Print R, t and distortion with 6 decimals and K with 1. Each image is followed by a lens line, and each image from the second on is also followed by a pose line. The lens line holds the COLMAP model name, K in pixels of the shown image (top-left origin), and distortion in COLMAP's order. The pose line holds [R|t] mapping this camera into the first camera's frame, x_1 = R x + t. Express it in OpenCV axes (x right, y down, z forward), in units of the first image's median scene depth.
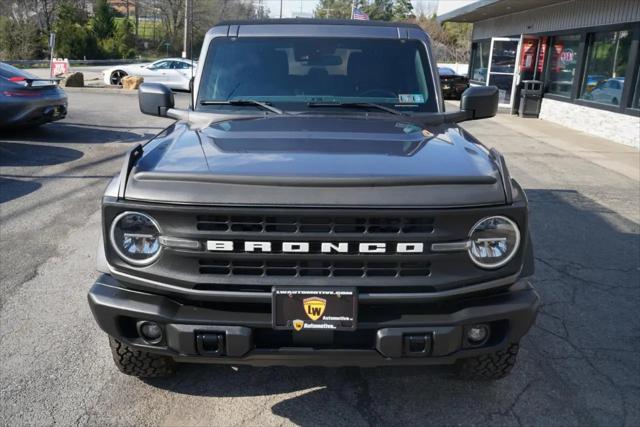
lens RADIAL K [[514.5, 0, 320.0], [0, 514.5, 213.5], [0, 0, 1]] dist [-0.004047, 0.000766]
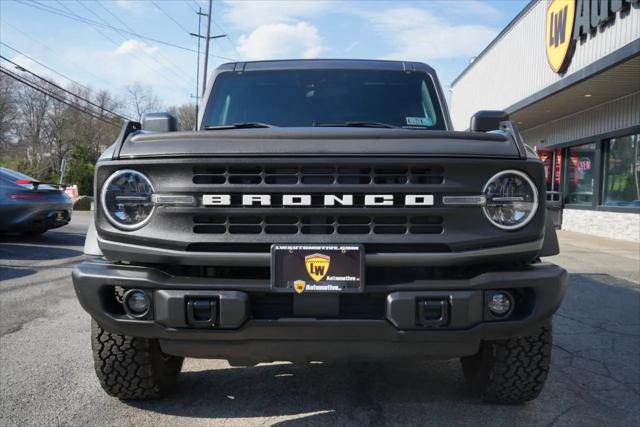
lens RADIAL K [[544.1, 0, 320.0], [0, 544.1, 213.5], [0, 0, 1]] dist [0.000098, -0.000519]
pose [[0.999741, -0.010272, -0.020292, 0.014252], [0.005720, 0.977075, -0.212818, 0.290263], [0.022013, 0.212647, 0.976881, 0.037564]]
